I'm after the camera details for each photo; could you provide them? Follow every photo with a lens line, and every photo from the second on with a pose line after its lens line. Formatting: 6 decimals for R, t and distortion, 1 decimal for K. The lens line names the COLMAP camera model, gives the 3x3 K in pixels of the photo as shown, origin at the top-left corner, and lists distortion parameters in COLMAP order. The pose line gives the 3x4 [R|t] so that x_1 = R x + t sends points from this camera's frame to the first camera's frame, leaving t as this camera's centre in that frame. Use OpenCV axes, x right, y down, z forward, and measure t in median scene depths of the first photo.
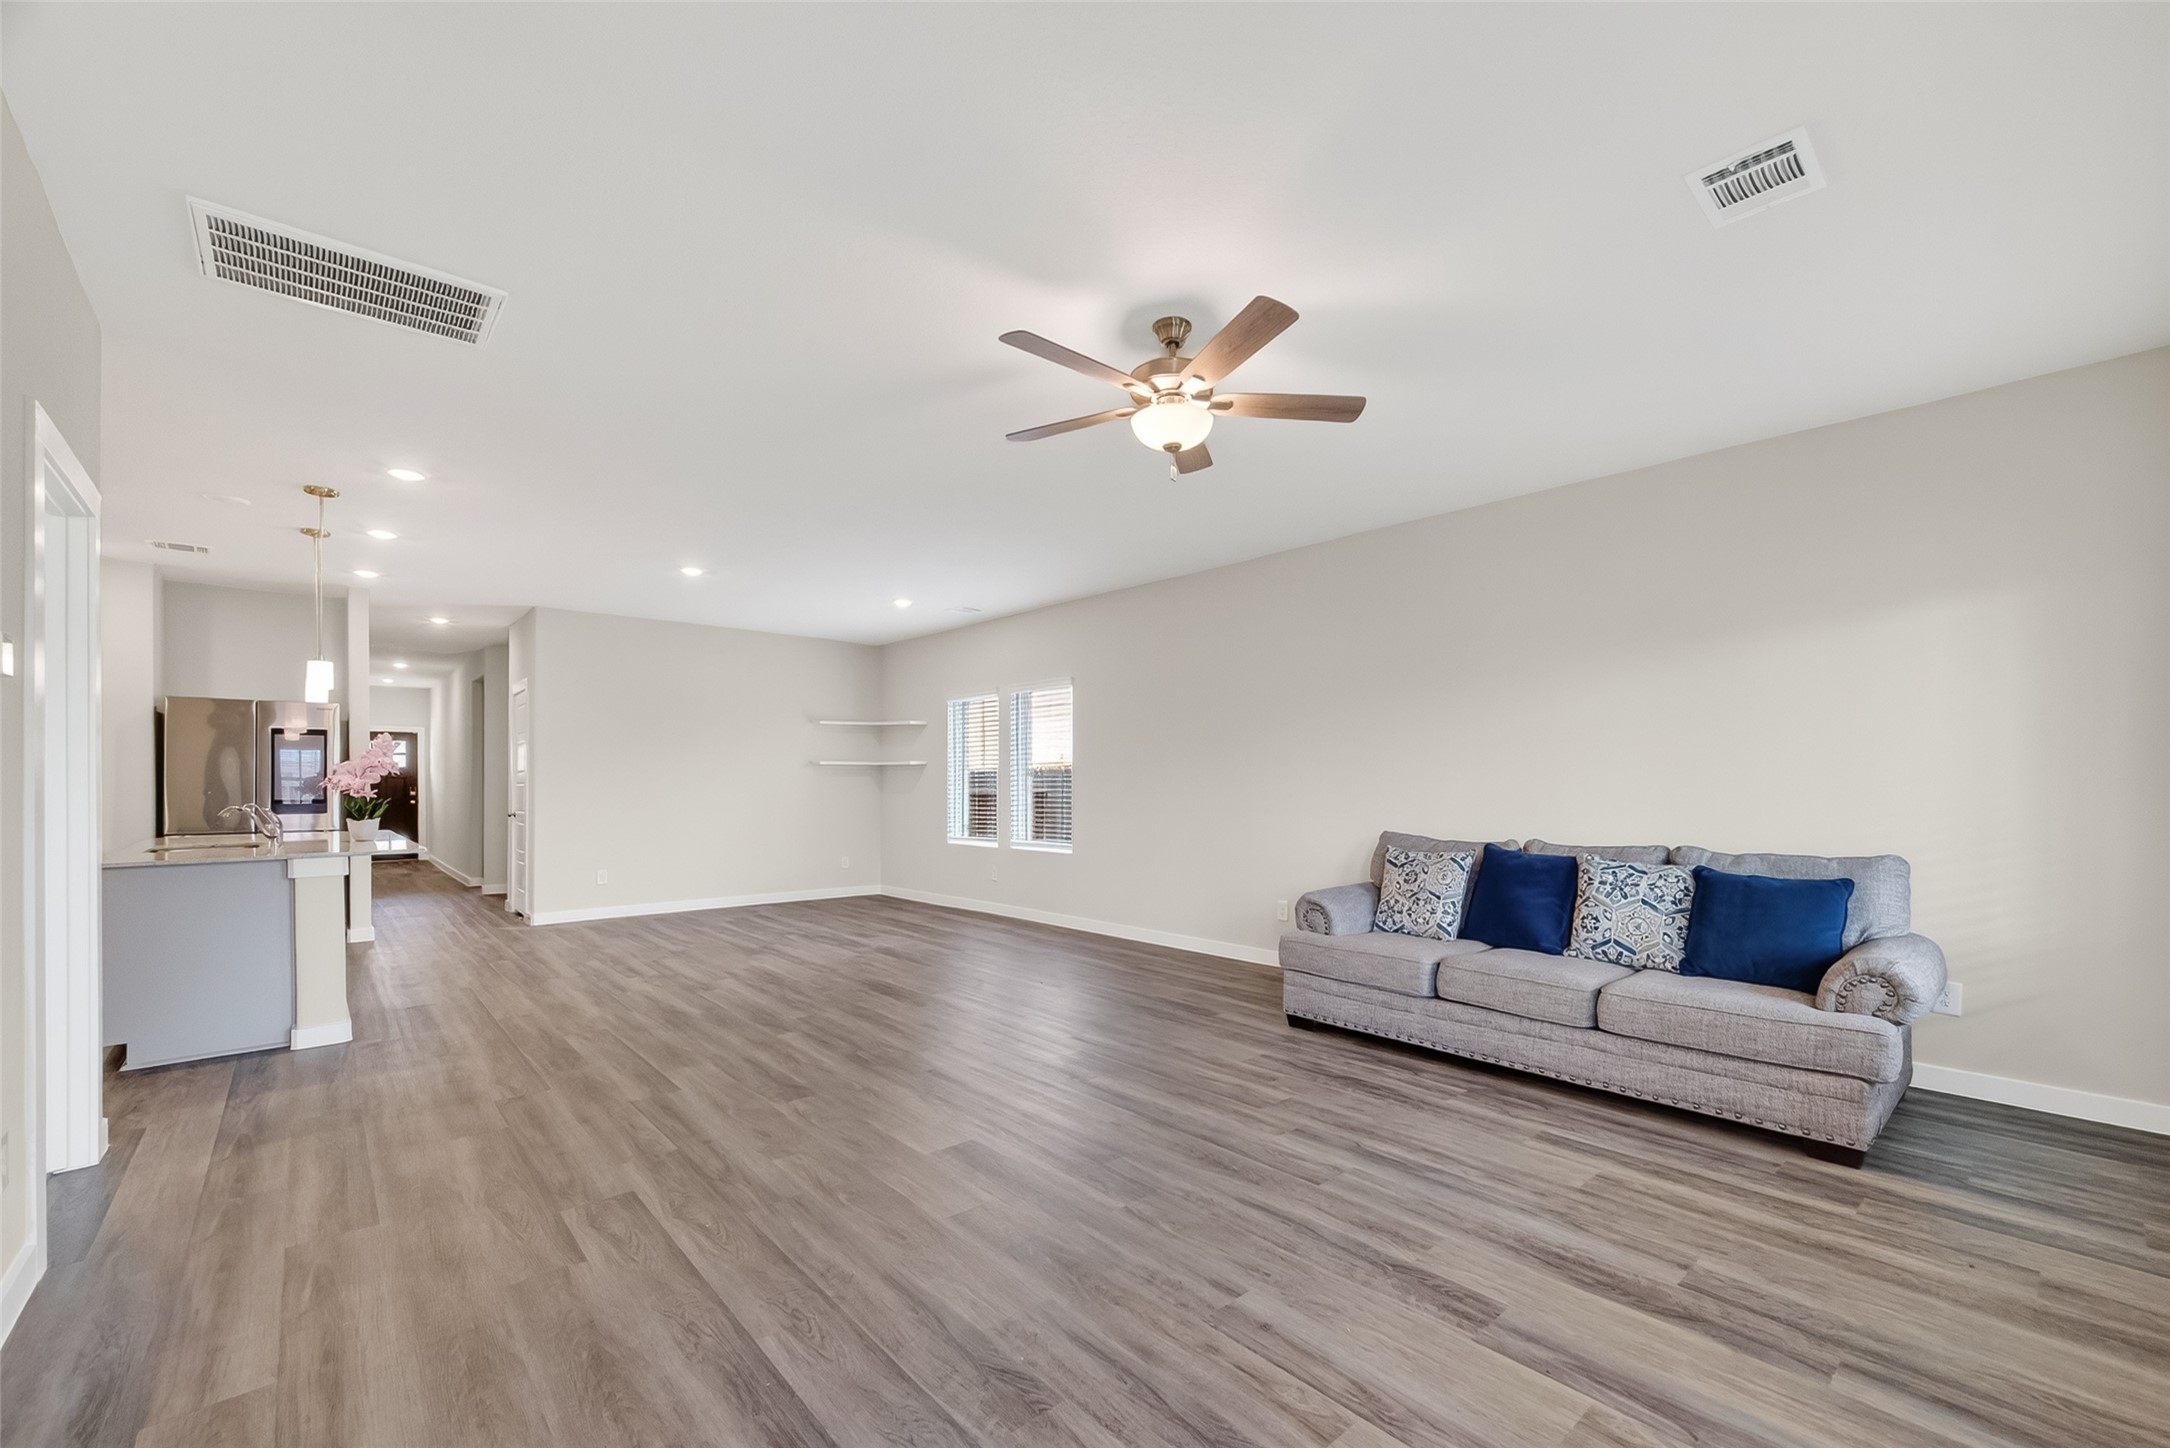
lens RADIAL K [[937.1, 0, 1086.2], [0, 937.1, 786.7], [0, 0, 1]] dist [0.001545, 0.000088]
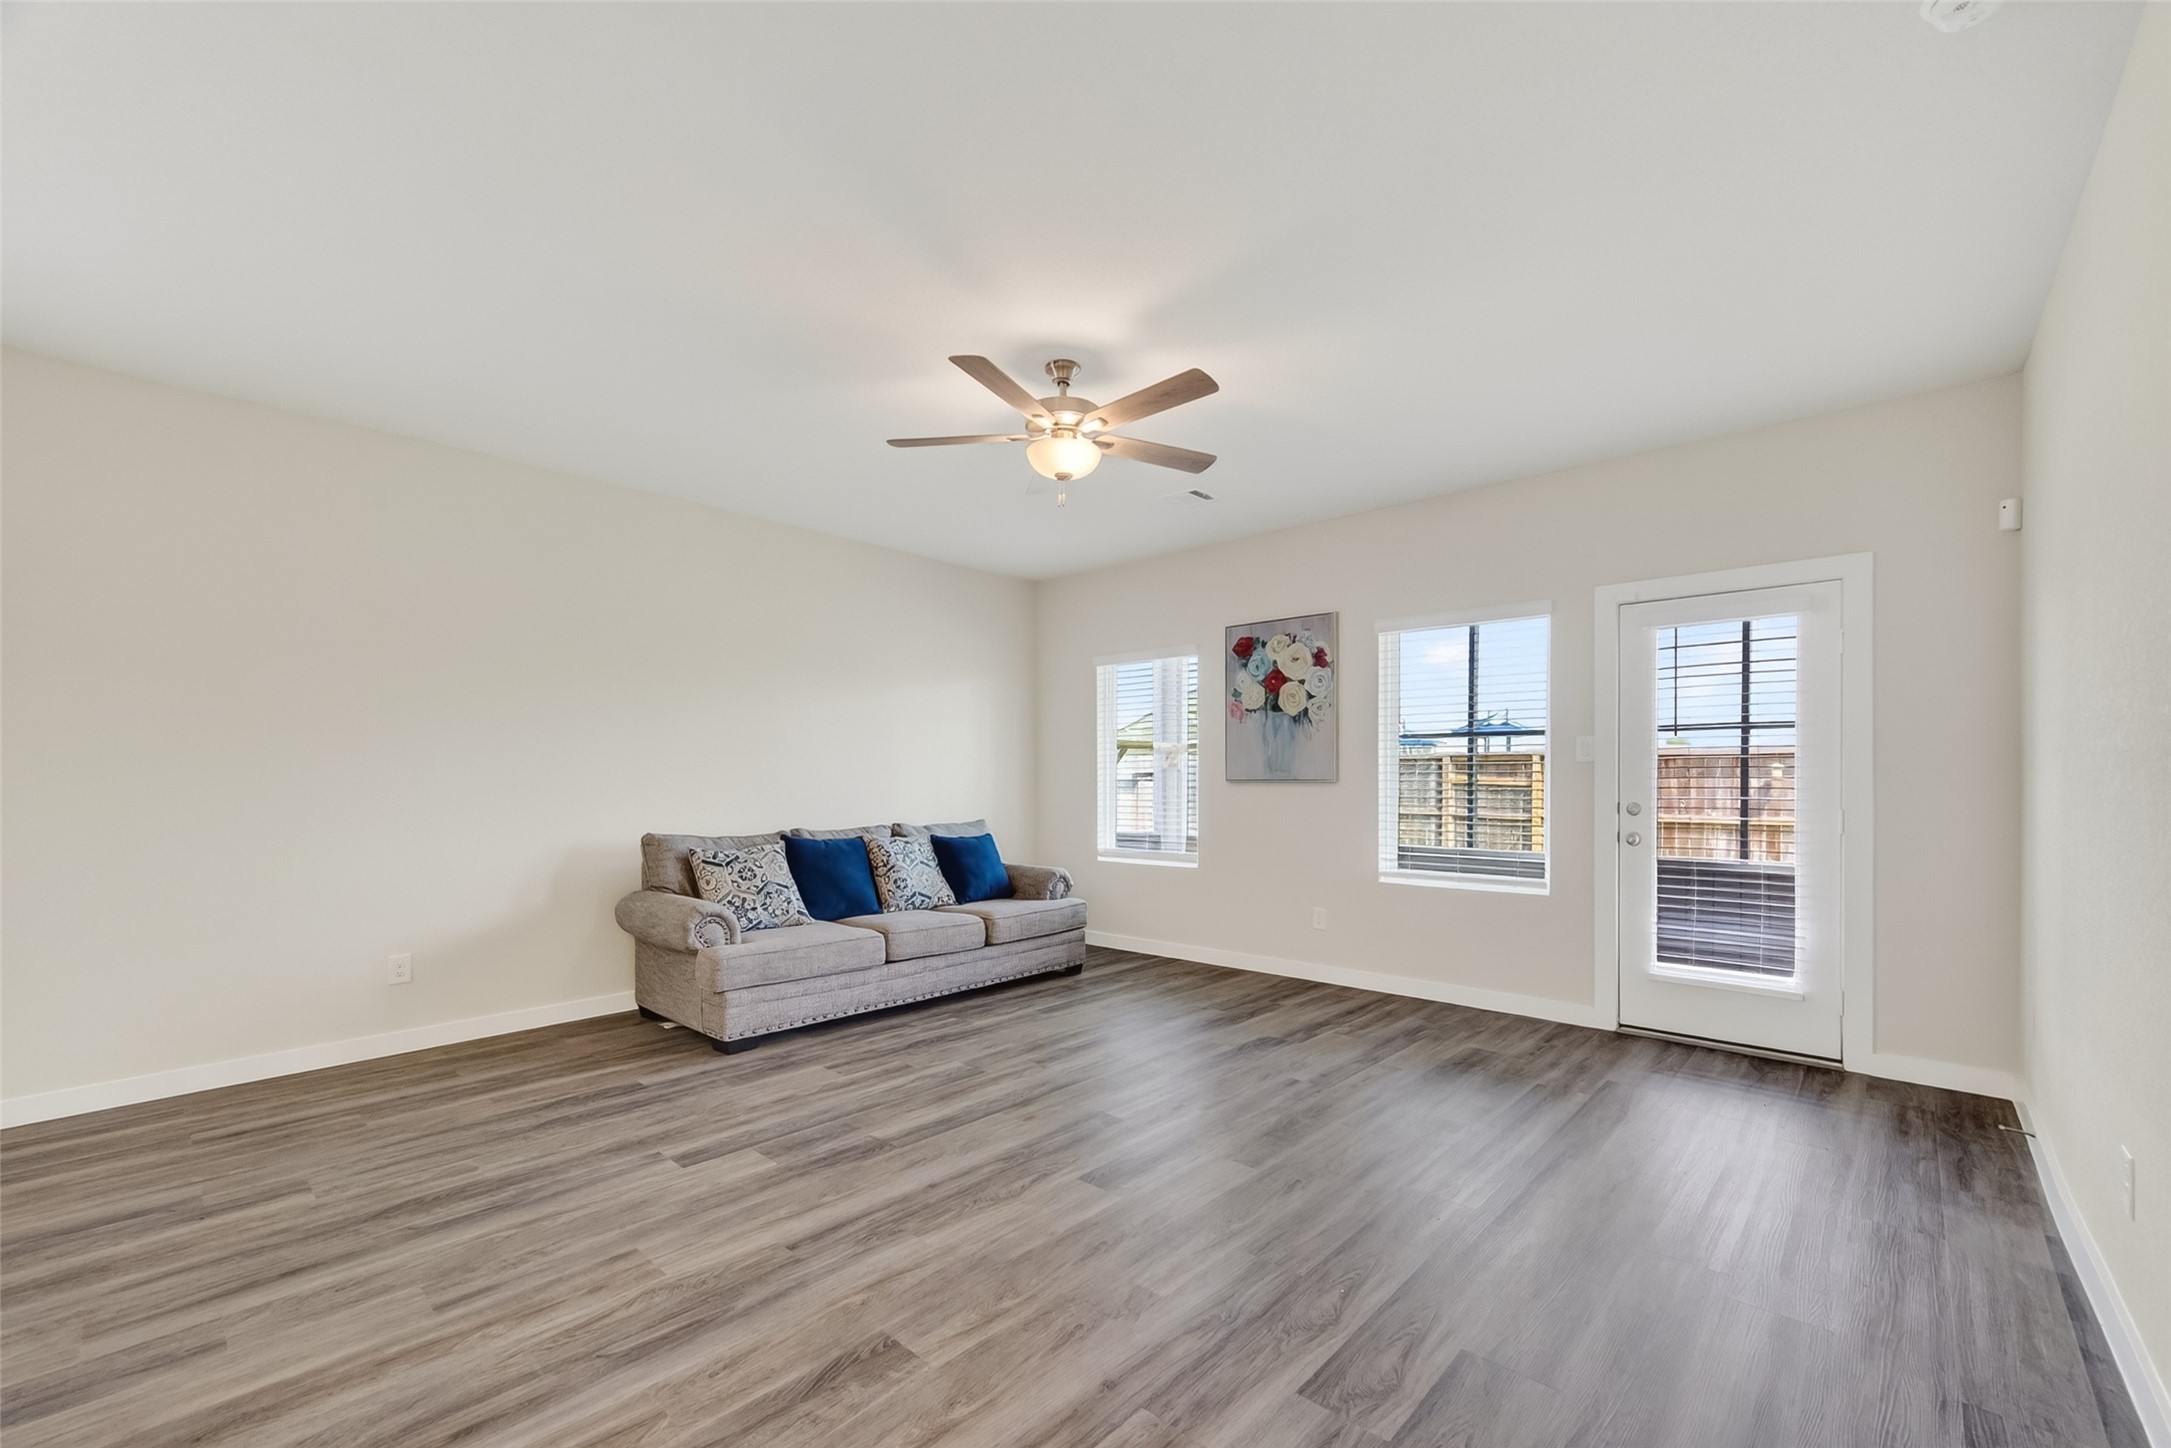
lens RADIAL K [[880.4, 0, 1152.4], [0, 880.4, 775.1], [0, 0, 1]] dist [0.000792, -0.003377]
pose [[-0.166559, 0.005795, 0.986014, -0.805435], [0.006367, 0.999968, -0.004801, -0.002442], [-0.986011, 0.005478, -0.166591, 0.895084]]
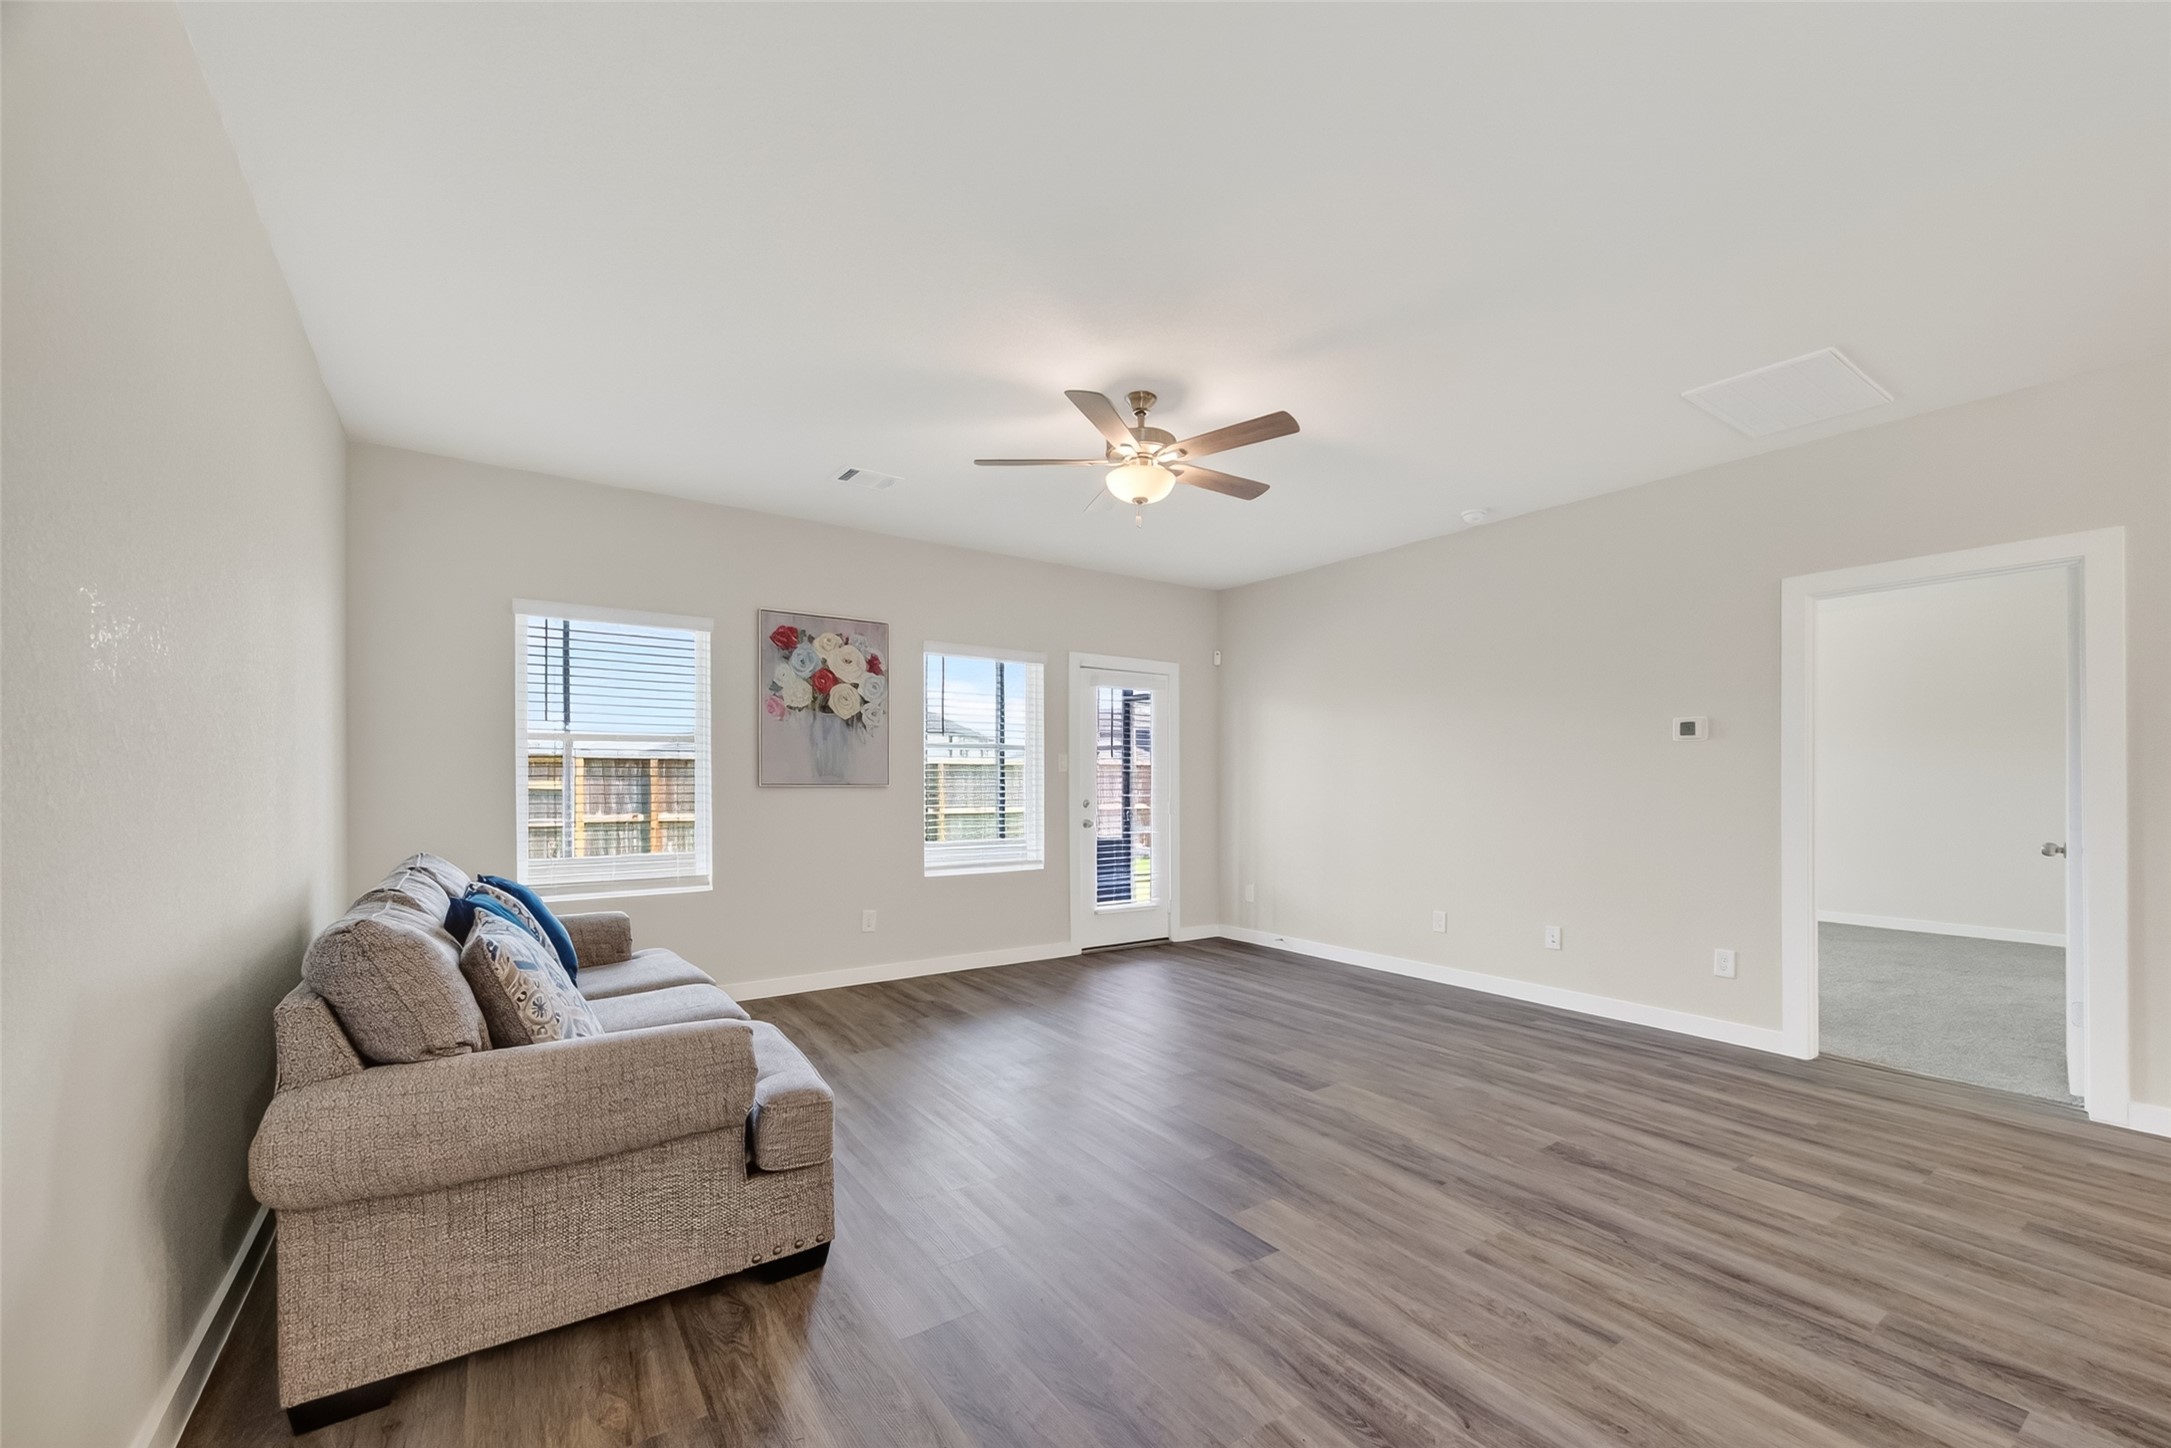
lens RADIAL K [[869.3, 0, 1086.4], [0, 869.3, 779.9], [0, 0, 1]] dist [0.000964, 0.000166]
pose [[-0.995631, -0.001222, 0.093364, 0.050949], [-0.000785, 0.999989, 0.004720, -0.014153], [-0.093369, 0.004626, -0.995621, 1.766379]]
